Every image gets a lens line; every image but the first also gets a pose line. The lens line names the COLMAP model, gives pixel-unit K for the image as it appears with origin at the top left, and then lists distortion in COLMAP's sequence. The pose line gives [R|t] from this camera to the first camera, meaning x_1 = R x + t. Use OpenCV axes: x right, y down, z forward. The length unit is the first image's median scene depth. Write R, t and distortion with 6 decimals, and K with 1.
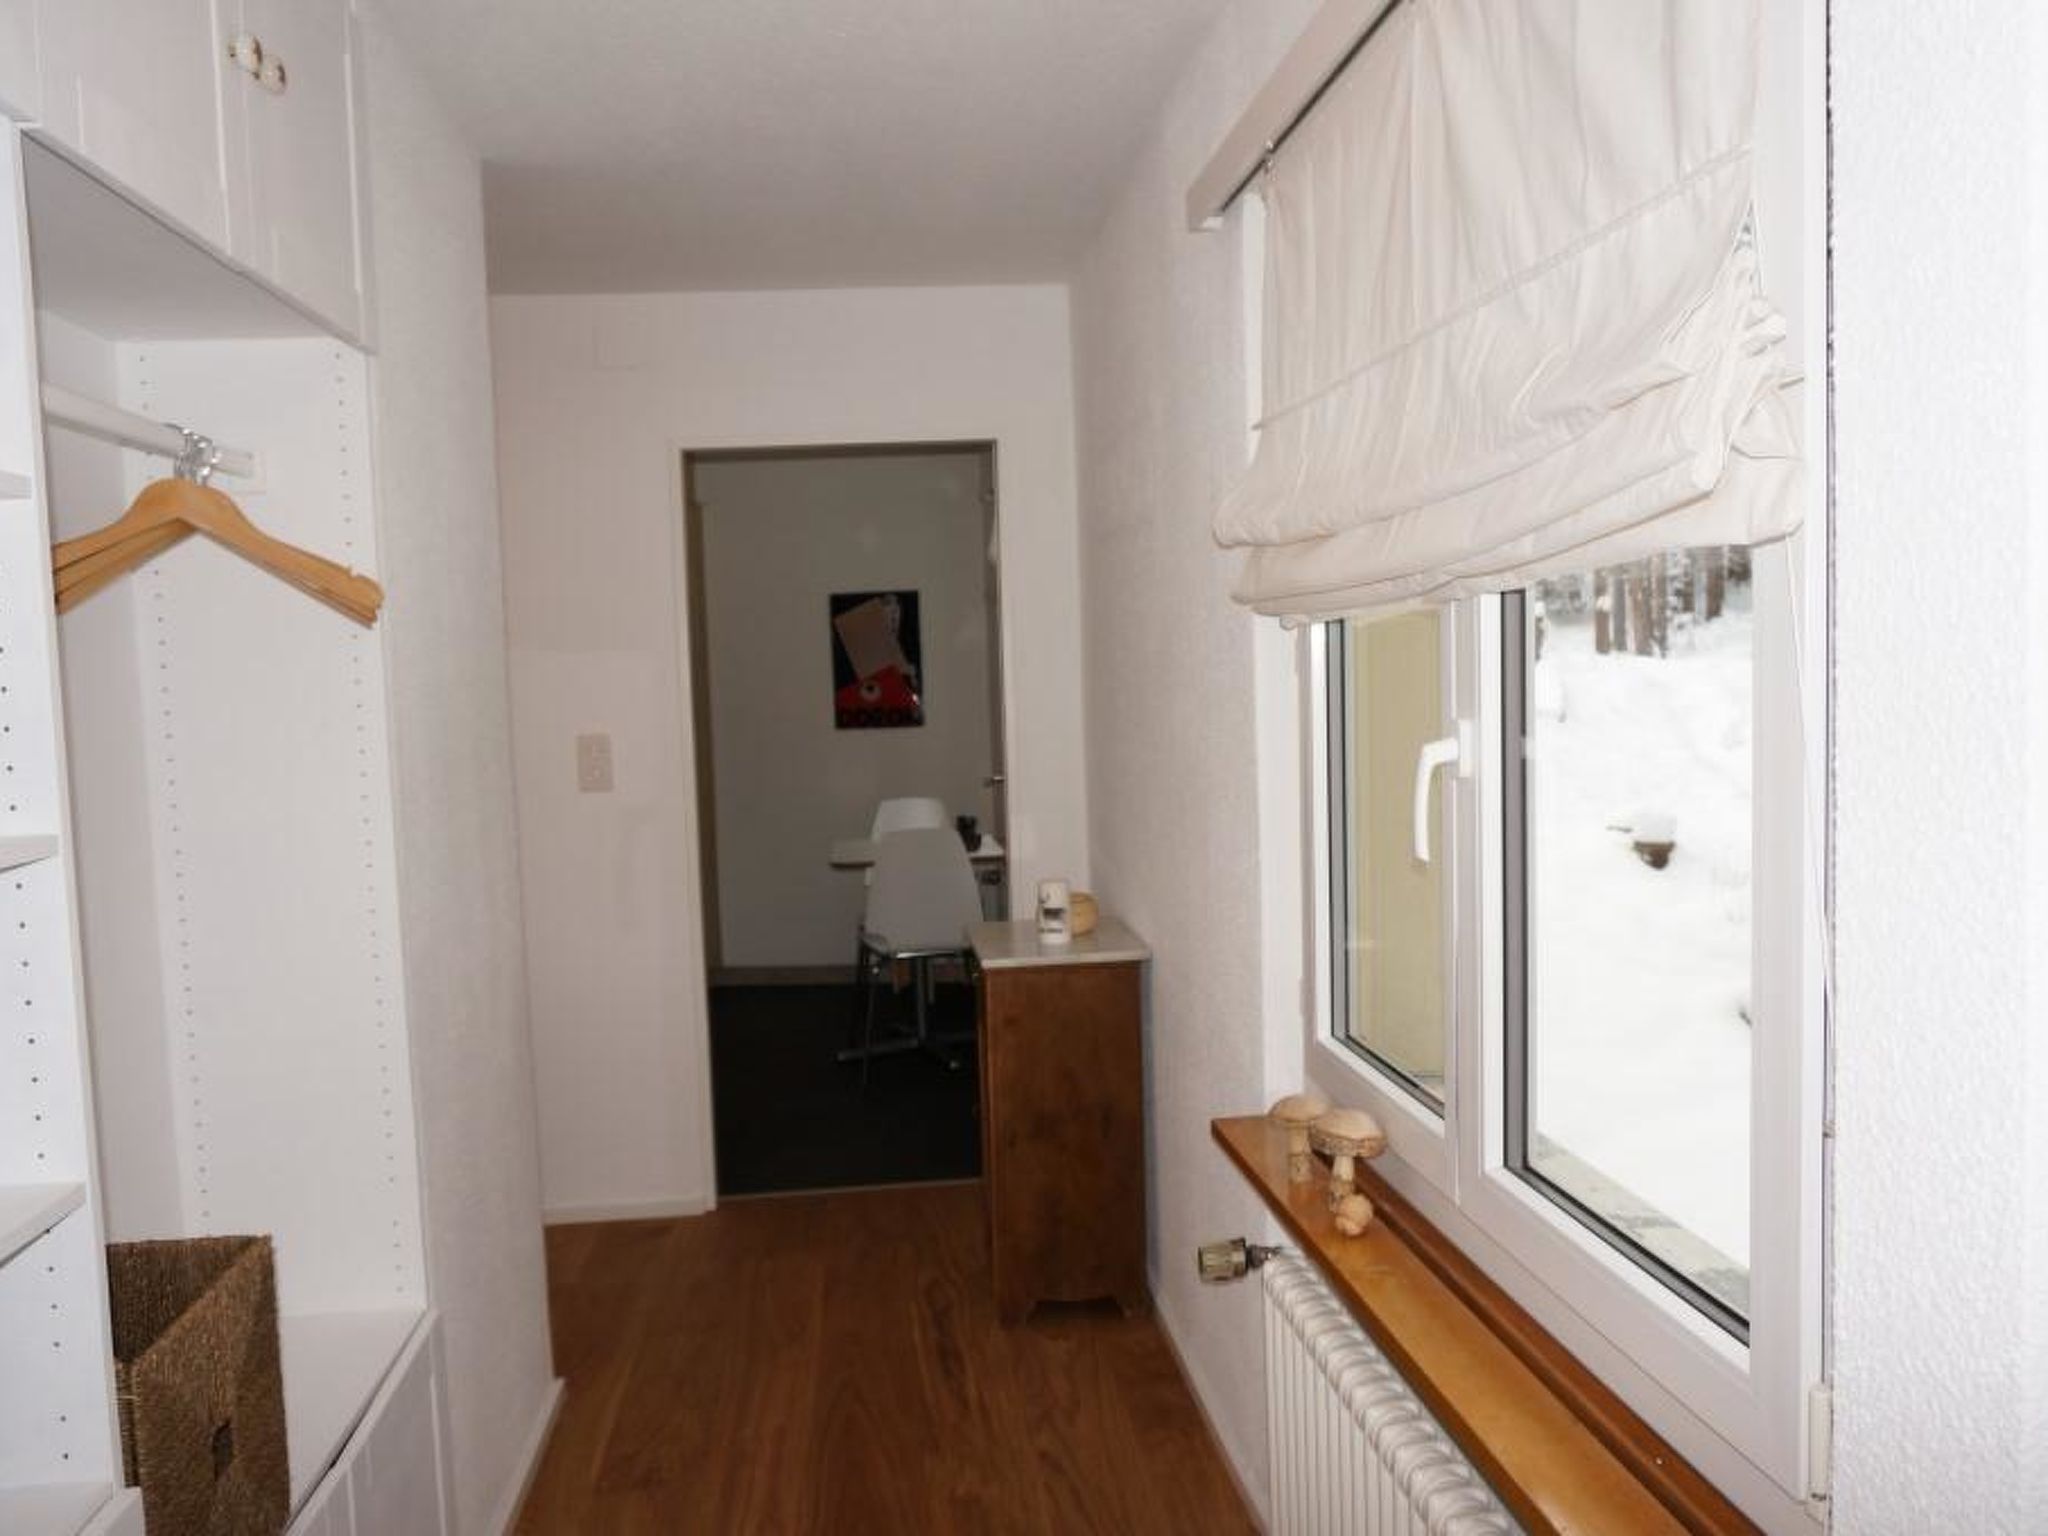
lens RADIAL K [[1533.6, 0, 1031.0], [0, 1533.6, 771.8], [0, 0, 1]] dist [-0.057542, 0.041236]
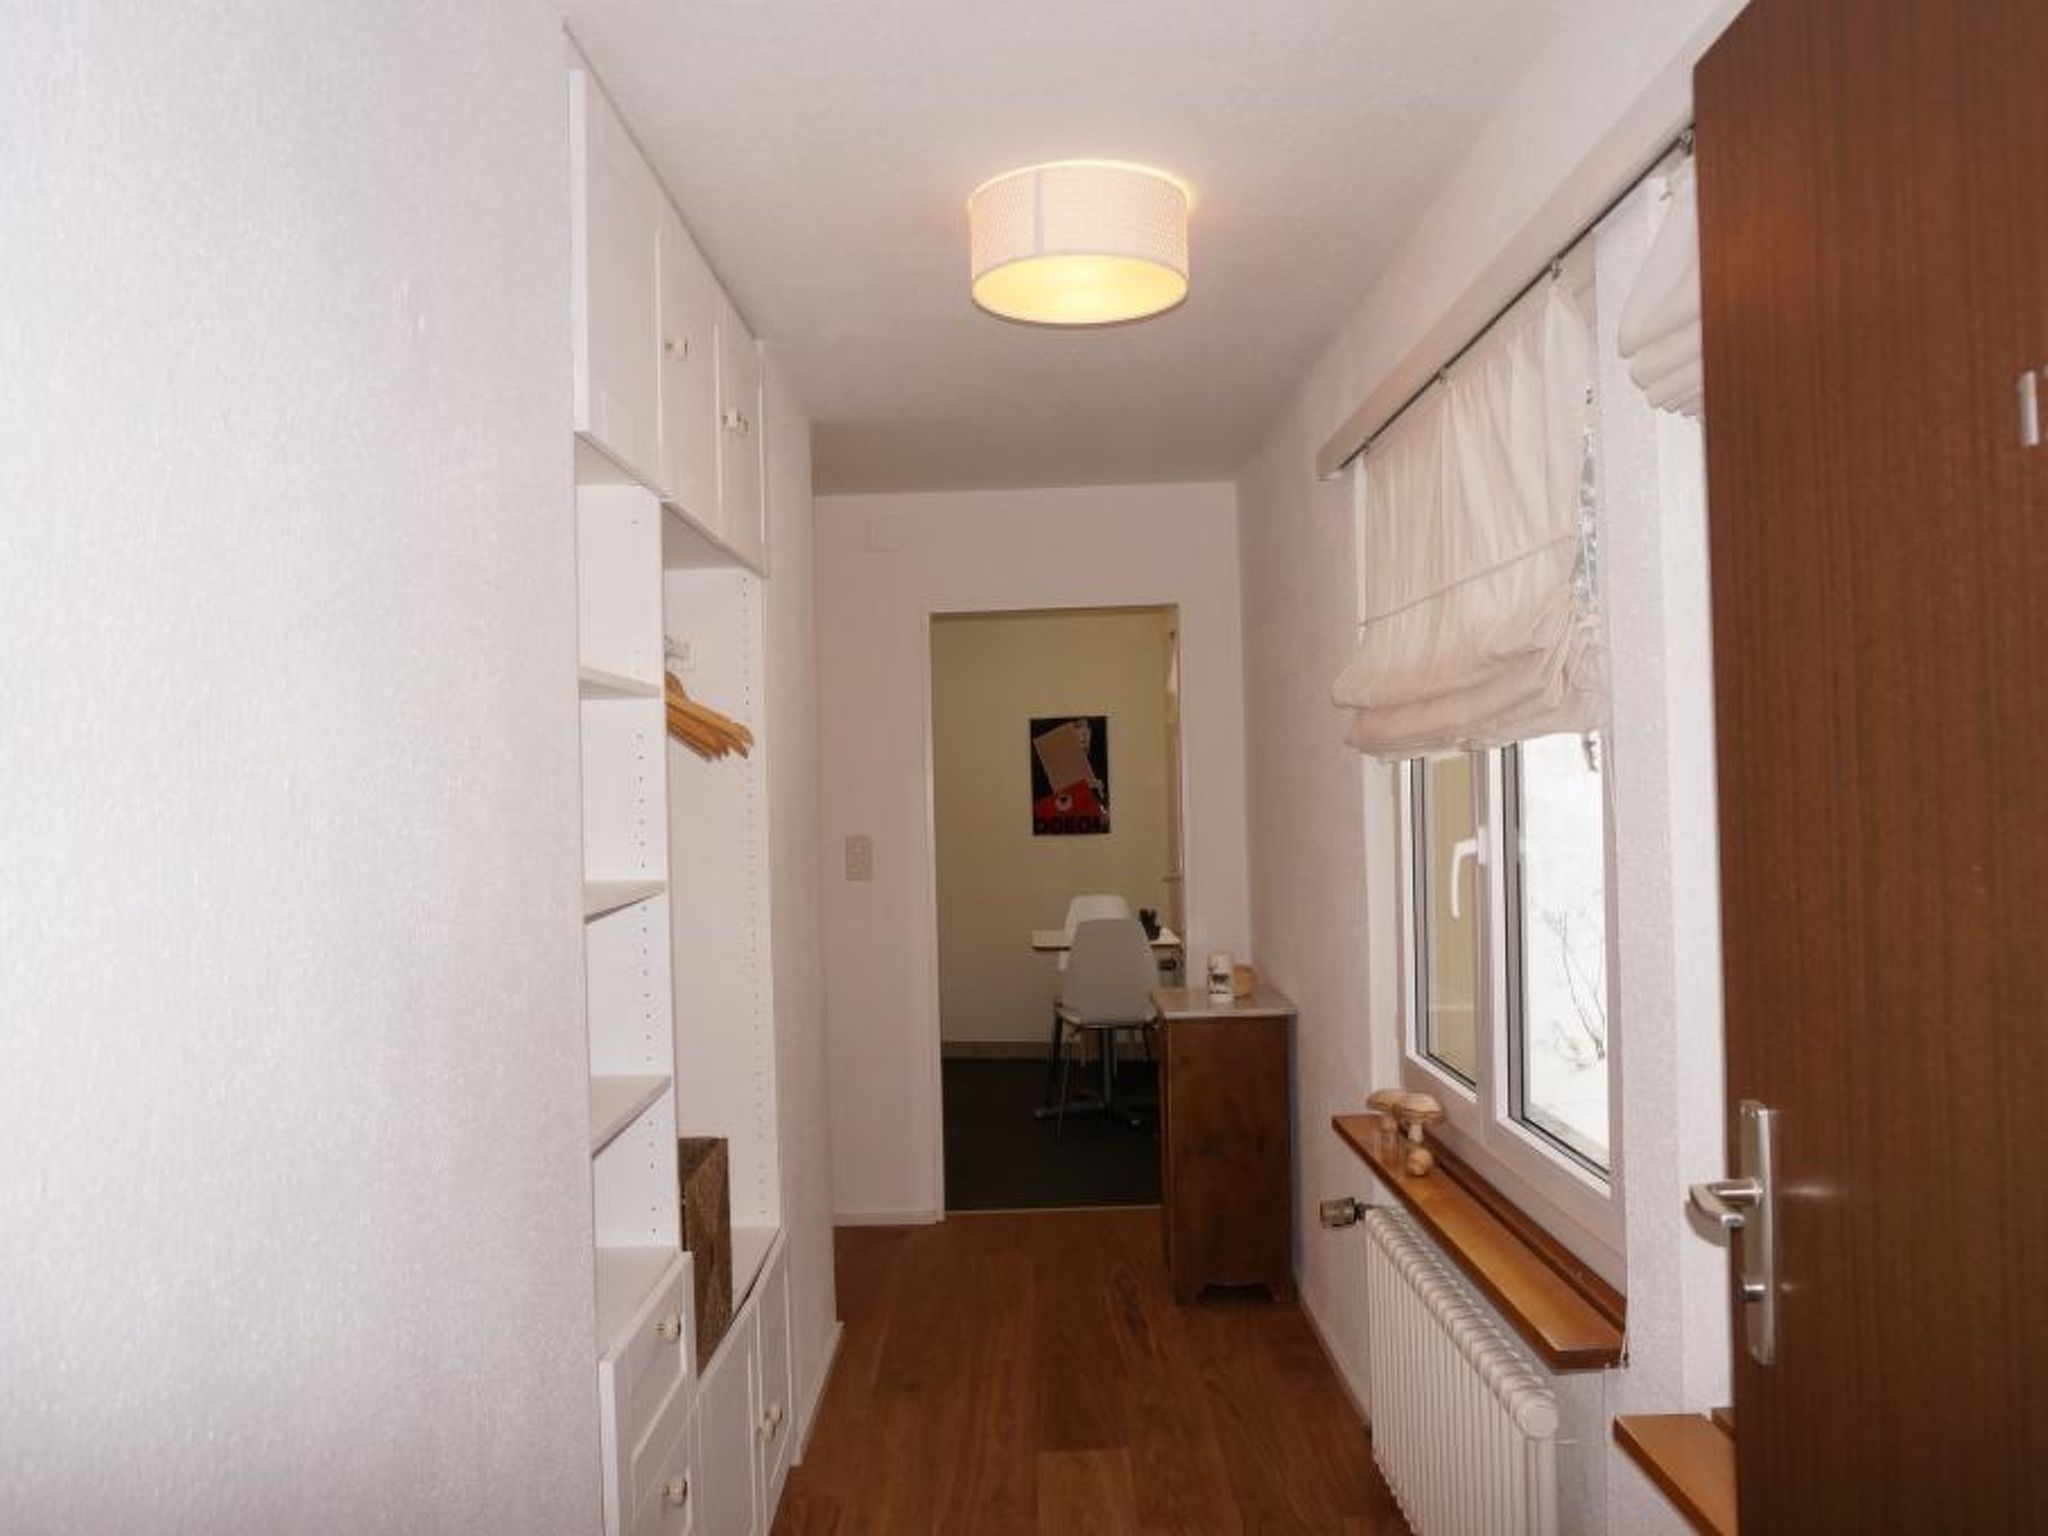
lens RADIAL K [[1533.6, 0, 1031.0], [0, 1533.6, 771.8], [0, 0, 1]] dist [-0.057542, 0.041236]
pose [[0.993649, 0.007201, -0.112297, -0.000091], [-0.015241, 0.997367, -0.070898, 0.014939], [0.111490, 0.072160, 0.991142, -0.337139]]
